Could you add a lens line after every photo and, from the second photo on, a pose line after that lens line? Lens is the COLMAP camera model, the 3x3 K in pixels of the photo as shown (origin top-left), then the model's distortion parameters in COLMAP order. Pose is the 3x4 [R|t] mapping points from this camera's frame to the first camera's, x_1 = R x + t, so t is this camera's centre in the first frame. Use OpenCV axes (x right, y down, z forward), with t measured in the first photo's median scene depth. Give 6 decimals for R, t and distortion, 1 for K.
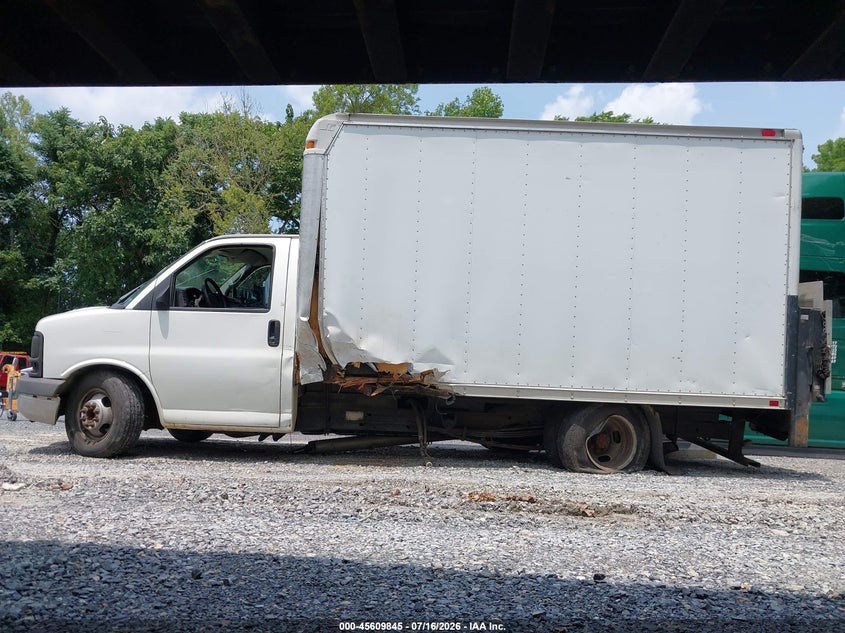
lens RADIAL K [[679.9, 0, 422.5], [0, 679.9, 316.5], [0, 0, 1]] dist [0.001092, -0.008244]
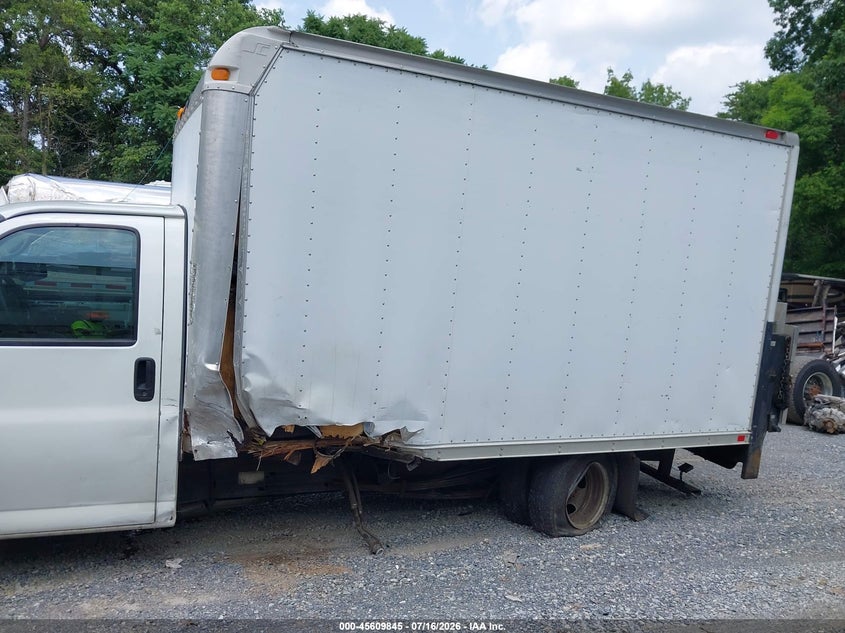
lens RADIAL K [[679.9, 0, 422.5], [0, 679.9, 316.5], [0, 0, 1]] dist [0.001092, -0.008244]
pose [[0.914295, -0.002557, 0.405042, -0.245449], [-0.056693, 0.989329, 0.134217, -0.132363], [-0.401063, -0.145677, 0.904393, 0.363747]]
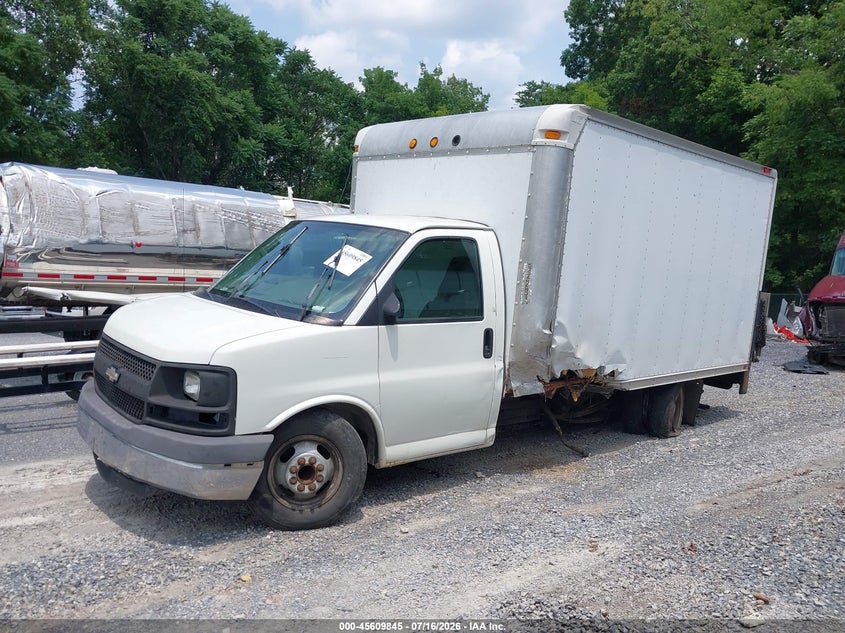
lens RADIAL K [[660.0, 0, 422.5], [0, 660.0, 316.5], [0, 0, 1]] dist [-0.003789, -0.005389]
pose [[0.755094, -0.047332, 0.653905, -0.868989], [-0.067640, 0.986444, 0.149509, -0.136113], [-0.652118, -0.157124, 0.741657, 0.439416]]
